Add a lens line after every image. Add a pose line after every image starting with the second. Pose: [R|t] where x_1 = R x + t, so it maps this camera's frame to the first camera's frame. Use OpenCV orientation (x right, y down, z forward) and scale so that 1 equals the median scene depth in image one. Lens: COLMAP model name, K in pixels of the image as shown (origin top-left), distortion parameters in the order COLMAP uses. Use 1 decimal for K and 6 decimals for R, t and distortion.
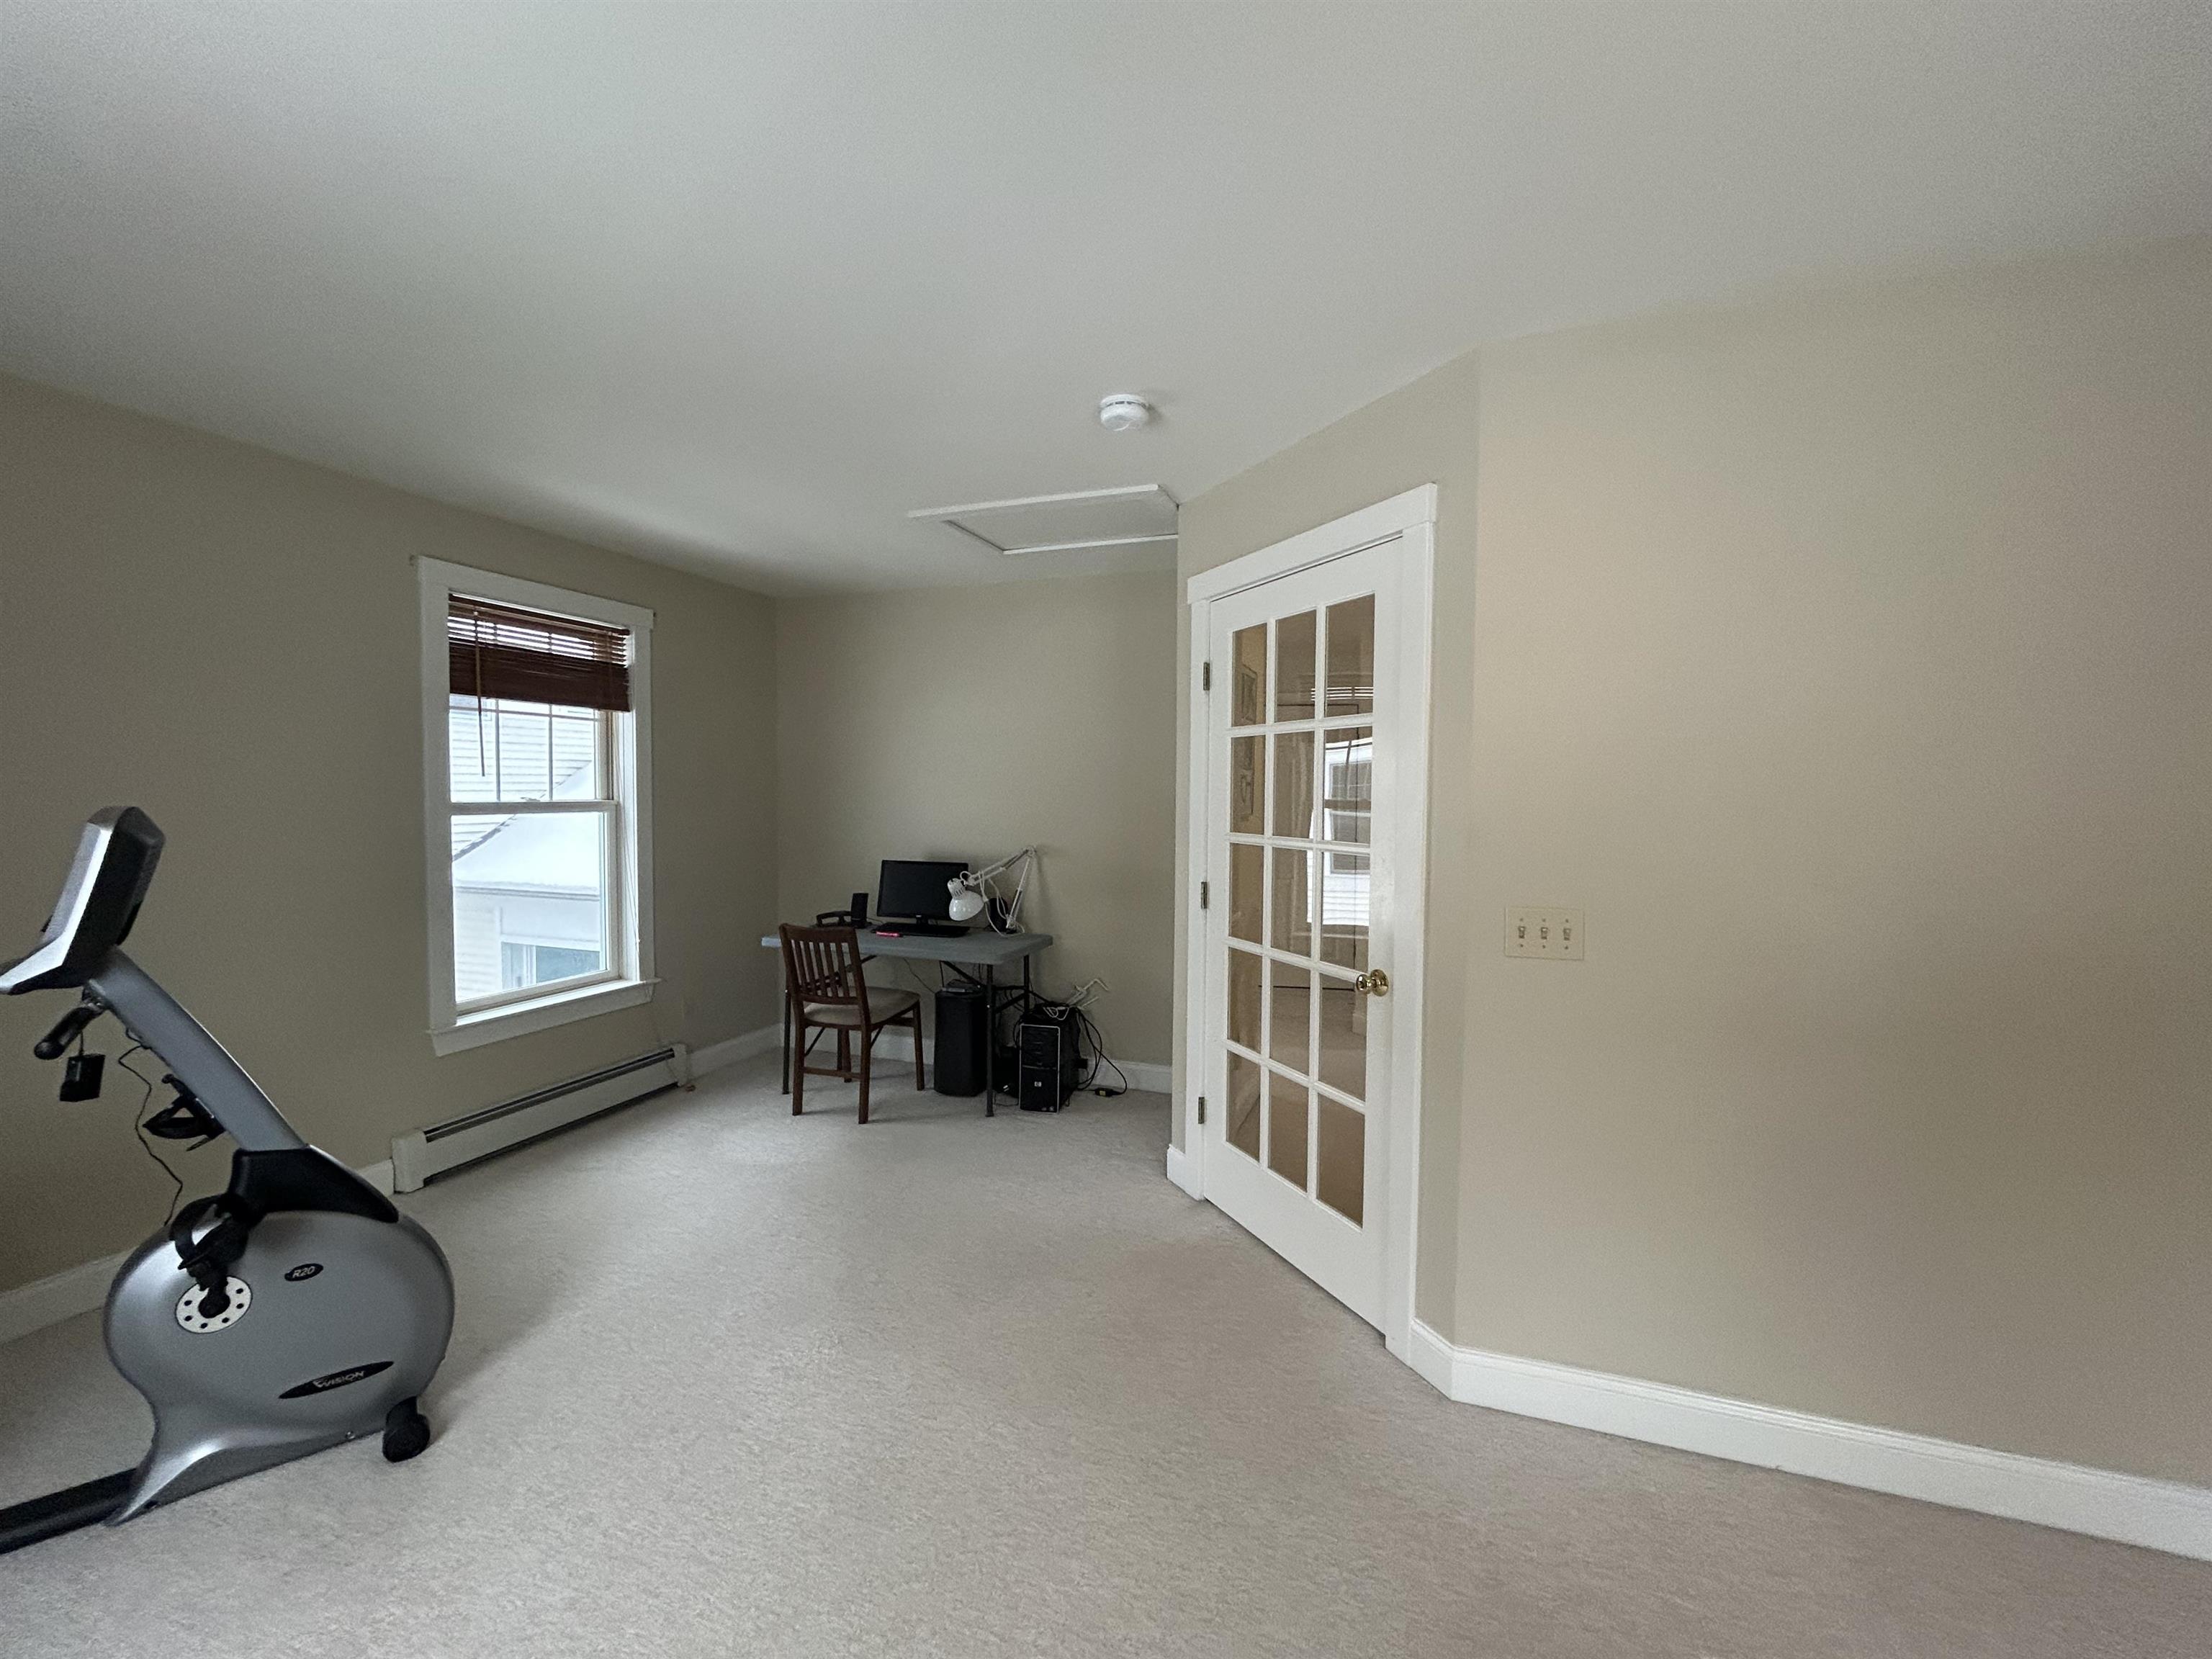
lens RADIAL K [[928.9, 0, 1081.8], [0, 928.9, 819.9], [0, 0, 1]] dist [-0.000800, 0.001222]
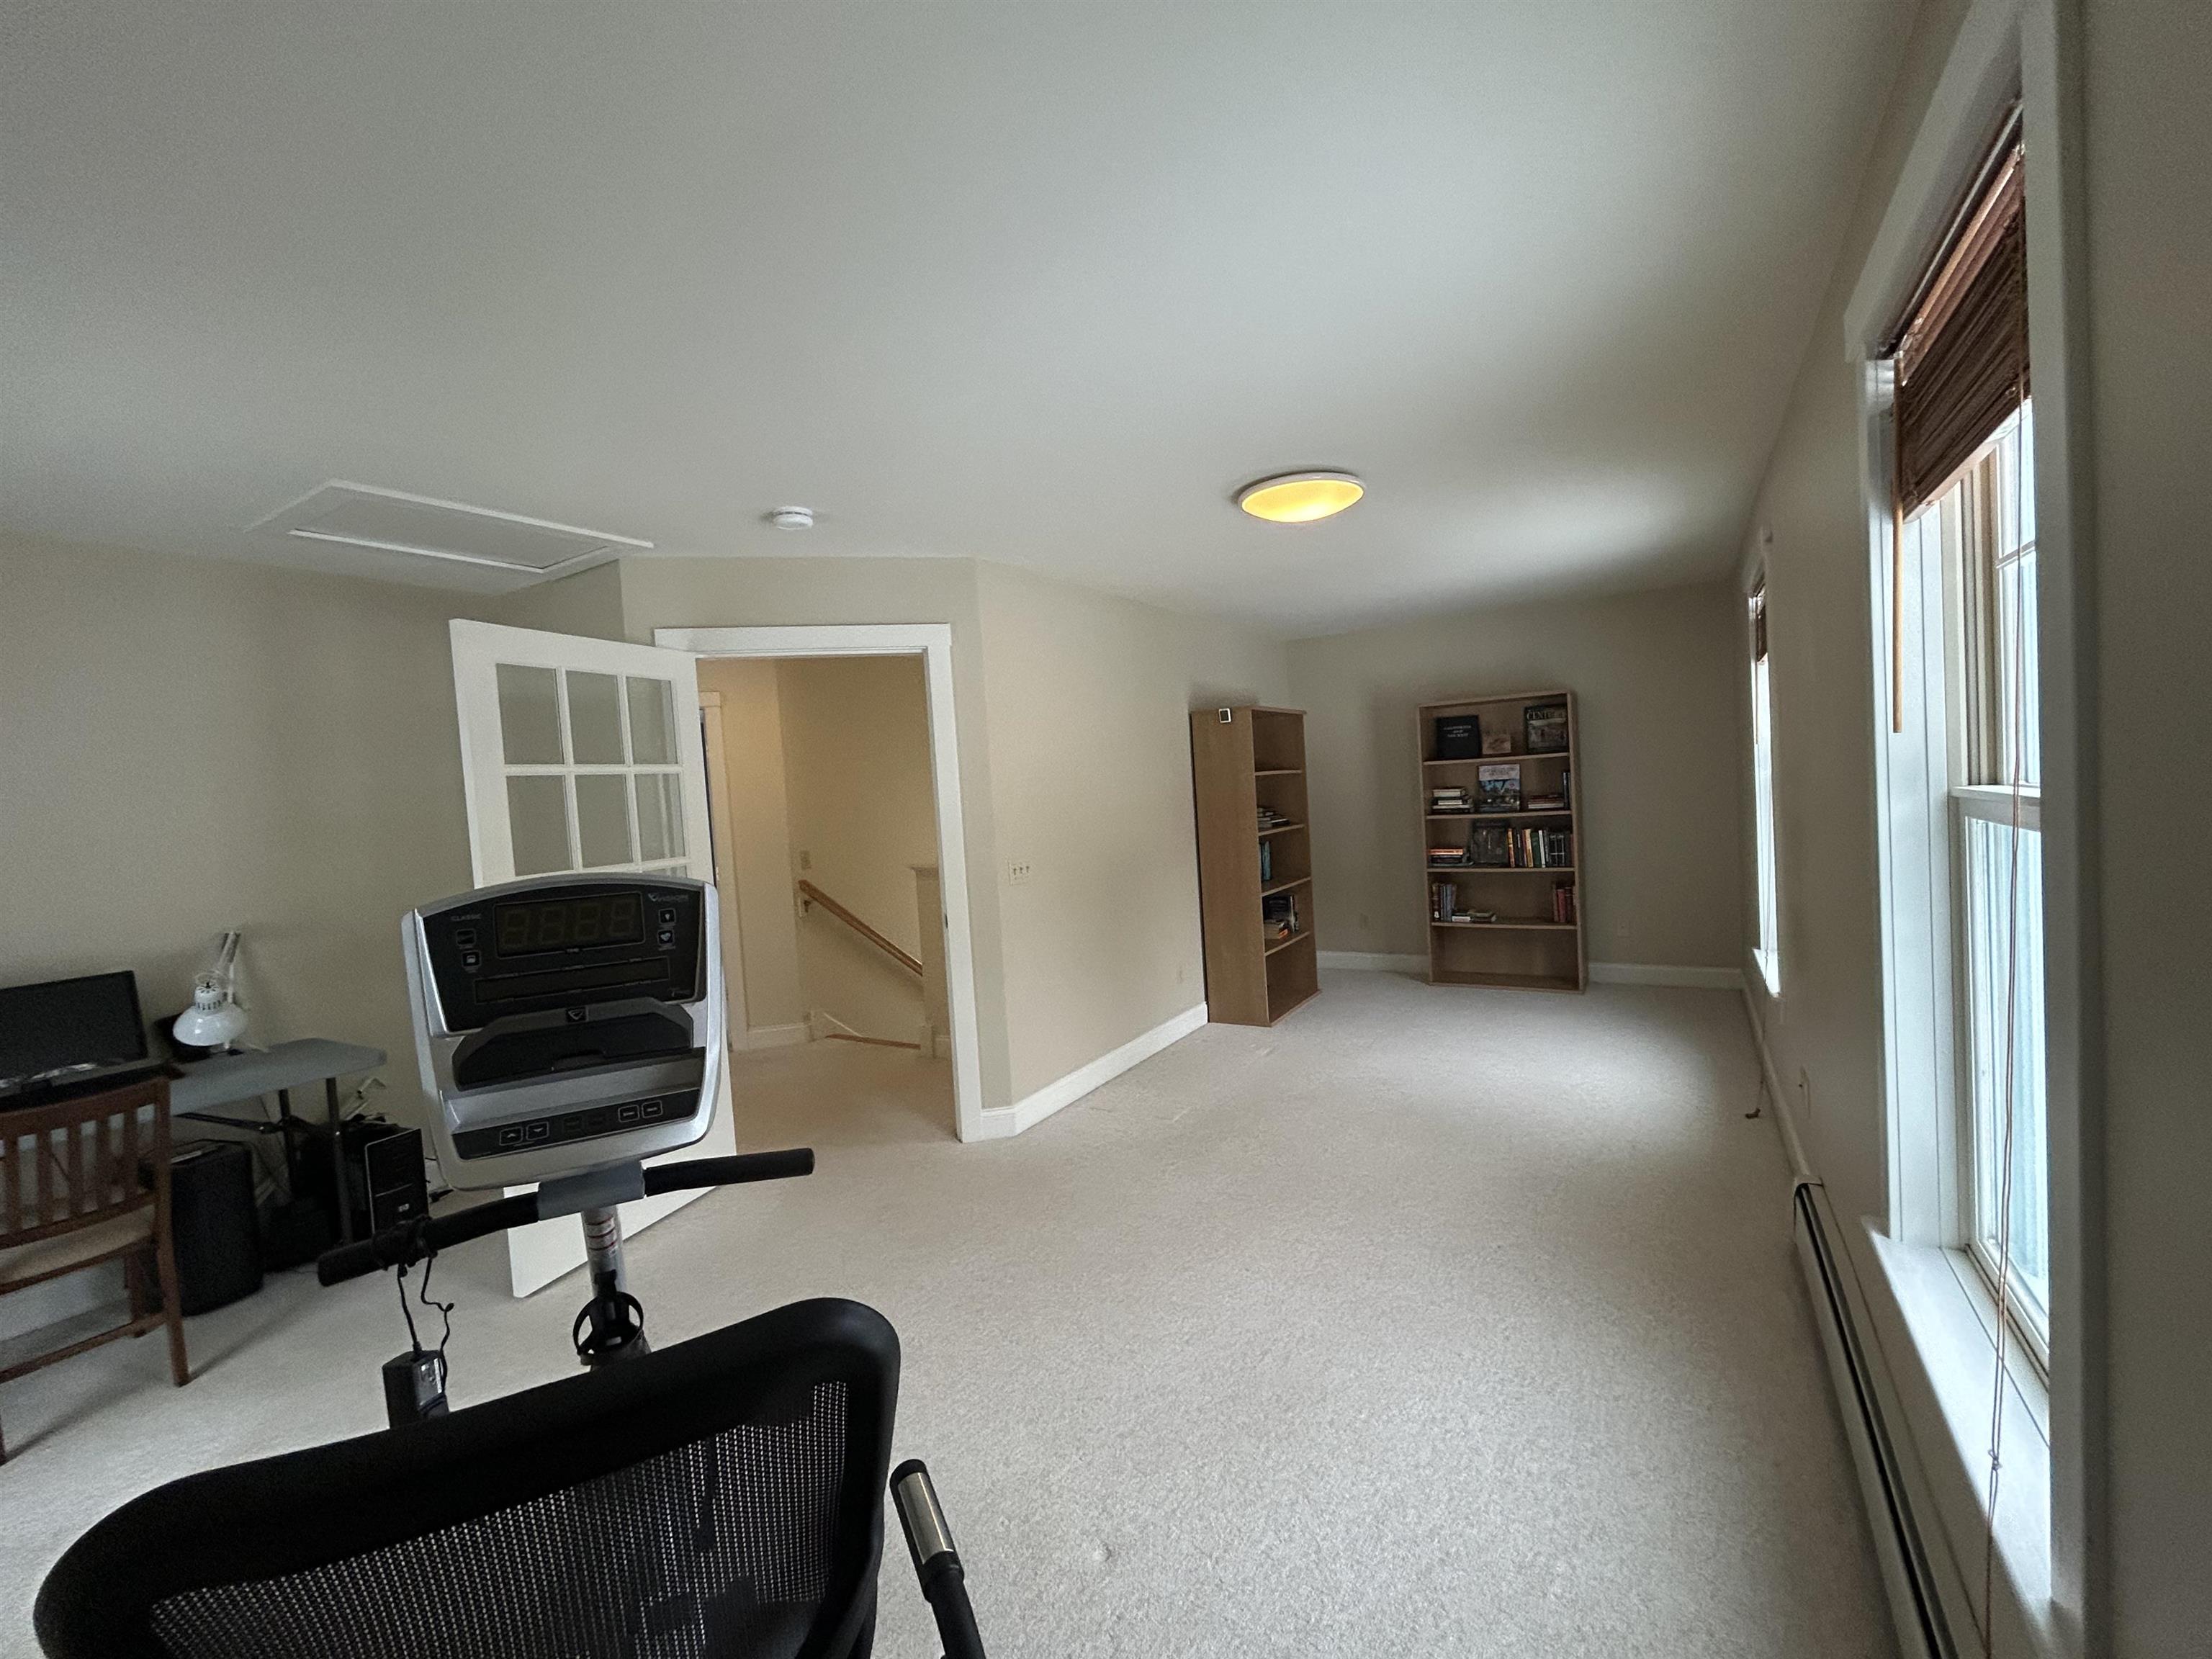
lens RADIAL K [[928.9, 0, 1106.8], [0, 928.9, 830.4], [0, 0, 1]] dist [-0.000800, 0.001222]
pose [[0.188338, -0.054843, 0.980572, -0.720845], [0.096405, 0.994650, 0.037114, -0.011069], [-0.977361, 0.087543, 0.192617, 0.230265]]
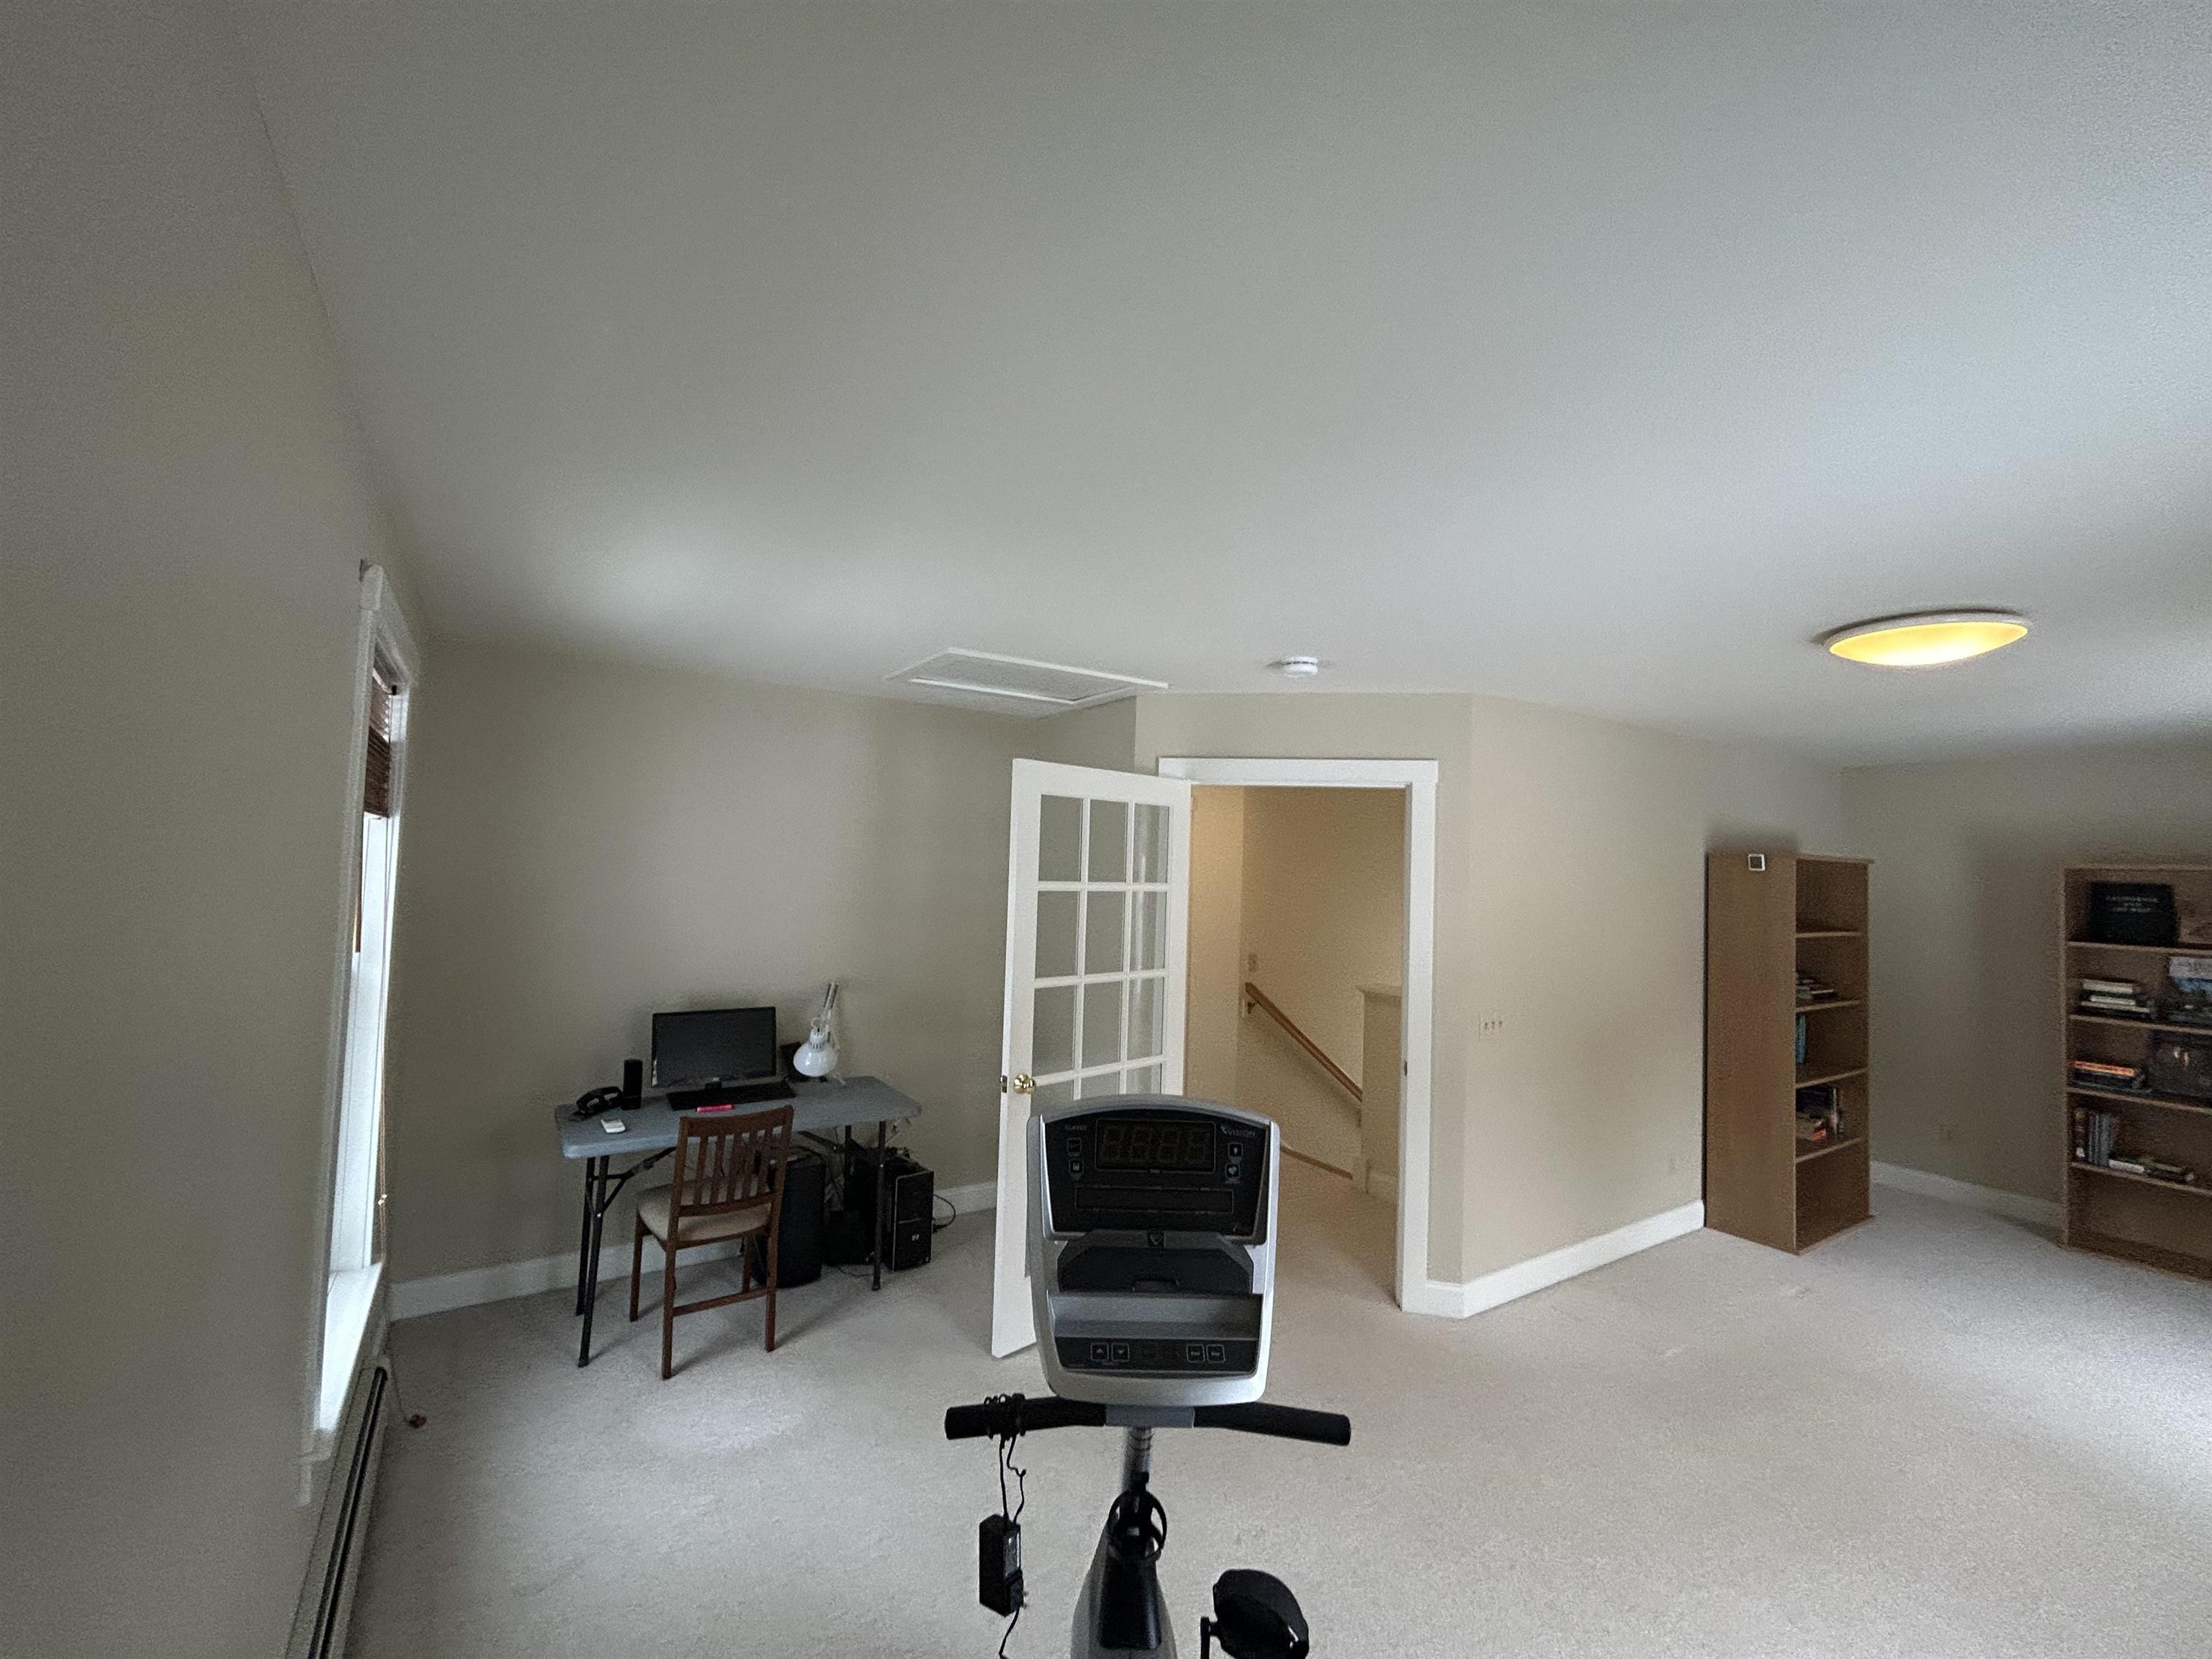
lens RADIAL K [[928.9, 0, 1101.7], [0, 928.9, 825.8], [0, 0, 1]] dist [-0.000800, 0.001222]
pose [[0.592152, 0.052747, 0.804098, -0.740247], [-0.005441, 0.998094, -0.061466, -0.079458], [-0.805808, 0.032022, 0.591311, 0.279557]]
